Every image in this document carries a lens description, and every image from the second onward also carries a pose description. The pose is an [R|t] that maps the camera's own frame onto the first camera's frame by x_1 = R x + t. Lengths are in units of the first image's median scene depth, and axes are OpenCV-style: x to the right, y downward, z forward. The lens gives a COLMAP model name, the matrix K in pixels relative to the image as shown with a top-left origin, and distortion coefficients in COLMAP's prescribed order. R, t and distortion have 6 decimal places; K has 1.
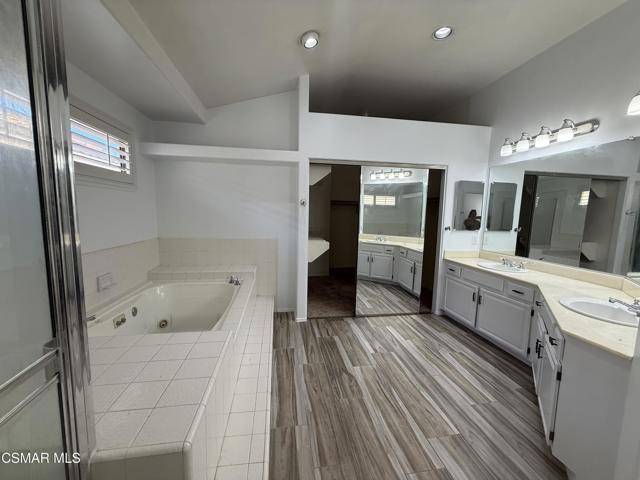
lens RADIAL K [[258.1, 0, 320.0], [0, 258.1, 240.0], [0, 0, 1]] dist [0.011822, 0.000030]
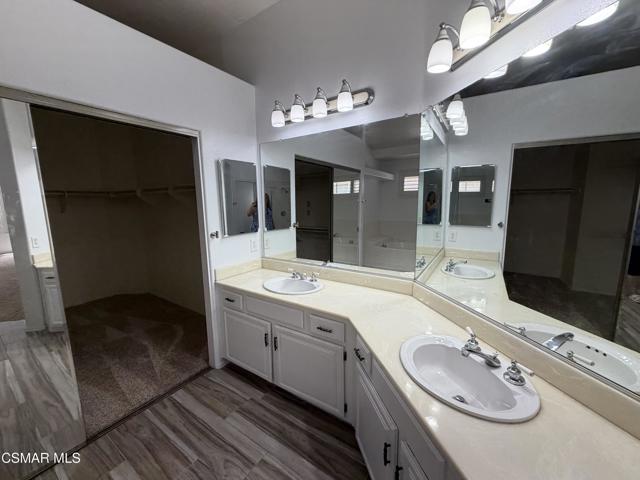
lens RADIAL K [[256.9, 0, 320.0], [0, 256.9, 240.0], [0, 0, 1]] dist [-0.003903, -0.000133]
pose [[0.683672, -0.136048, 0.716996, 0.232867], [0.103467, 0.990615, 0.089308, -0.064435], [-0.722417, 0.013128, 0.691333, 0.409782]]
